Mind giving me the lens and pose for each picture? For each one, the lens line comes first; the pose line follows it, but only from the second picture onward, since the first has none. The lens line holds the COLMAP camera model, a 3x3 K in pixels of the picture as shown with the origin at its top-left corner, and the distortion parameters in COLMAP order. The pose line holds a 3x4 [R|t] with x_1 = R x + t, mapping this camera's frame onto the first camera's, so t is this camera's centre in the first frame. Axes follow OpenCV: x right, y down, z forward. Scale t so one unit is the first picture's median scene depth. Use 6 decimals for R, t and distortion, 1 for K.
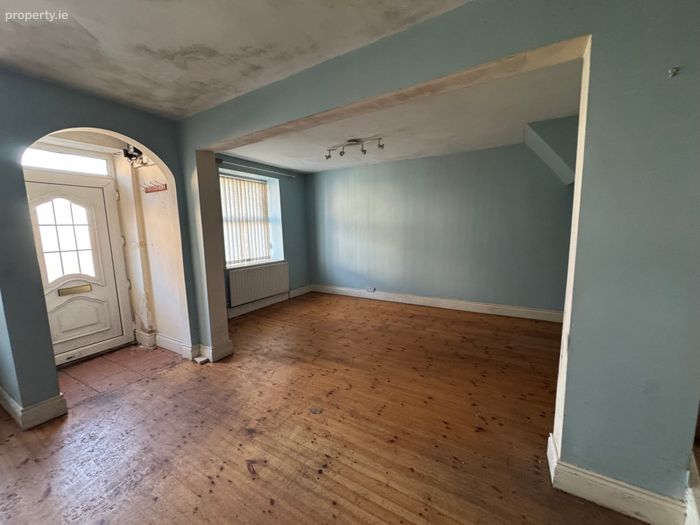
lens RADIAL K [[283.2, 0, 352.0], [0, 283.2, 262.7], [0, 0, 1]] dist [-0.004641, -0.000259]
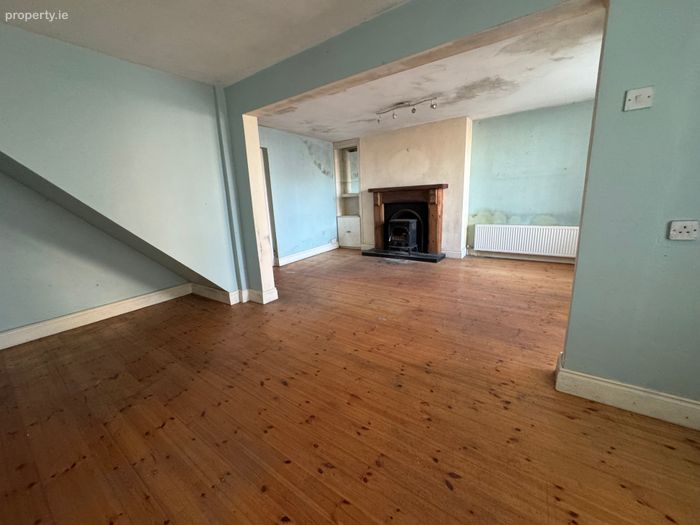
lens RADIAL K [[283.2, 0, 353.2], [0, 283.2, 264.9], [0, 0, 1]] dist [-0.004641, -0.000259]
pose [[-0.995213, 0.044942, 0.086788, -0.132712], [0.072281, 0.936156, 0.344076, -0.222910], [-0.065783, 0.348702, -0.934922, 2.443384]]
